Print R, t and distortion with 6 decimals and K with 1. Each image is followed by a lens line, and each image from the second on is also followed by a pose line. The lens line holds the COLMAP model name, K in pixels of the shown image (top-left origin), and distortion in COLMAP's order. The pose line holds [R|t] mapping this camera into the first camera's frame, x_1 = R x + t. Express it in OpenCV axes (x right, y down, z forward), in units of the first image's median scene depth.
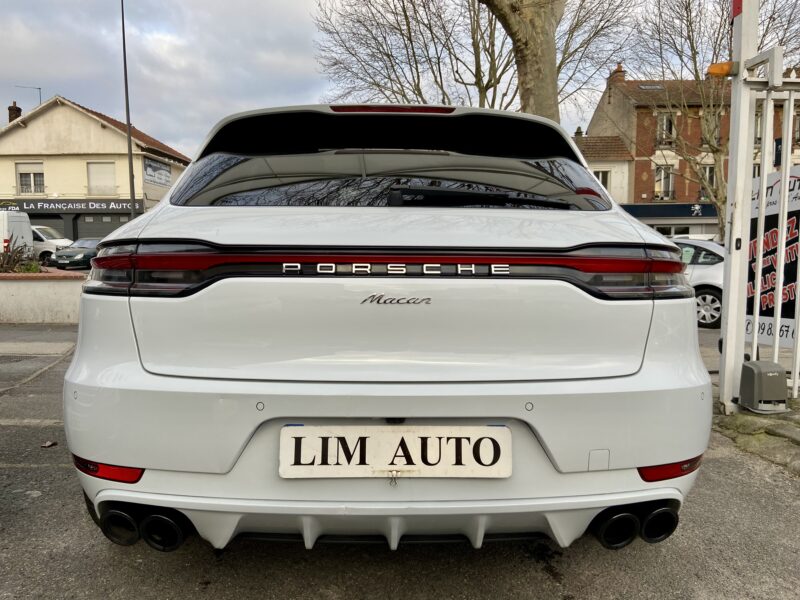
lens RADIAL K [[614.5, 0, 399.4], [0, 614.5, 286.1], [0, 0, 1]] dist [0.057533, -0.073787]
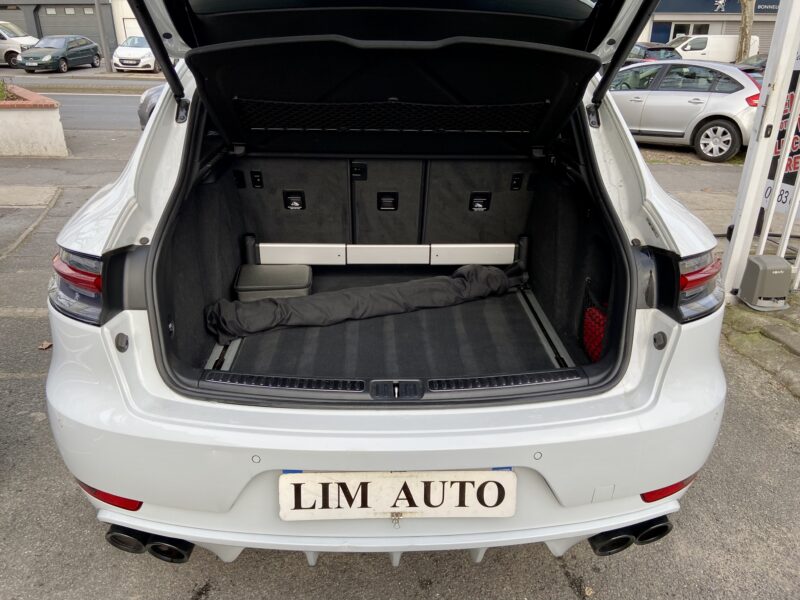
lens RADIAL K [[614.5, 0, 399.4], [0, 614.5, 286.1], [0, 0, 1]] dist [0.057533, -0.073787]
pose [[0.999938, 0.002239, 0.010936, -0.002158], [-0.005597, 0.948189, 0.317658, -0.050681], [-0.009658, -0.317699, 0.948142, 0.024822]]
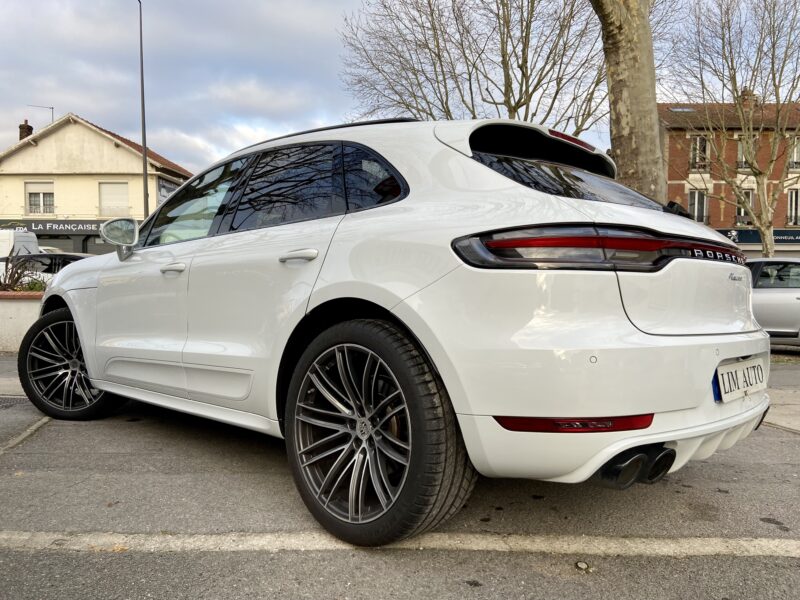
lens RADIAL K [[614.5, 0, 399.4], [0, 614.5, 286.1], [0, 0, 1]] dist [0.057533, -0.073787]
pose [[0.999936, 0.007019, -0.008857, -0.088030], [-0.007417, 0.998927, -0.045715, 0.005316], [0.008527, 0.045778, 0.998915, 0.158646]]
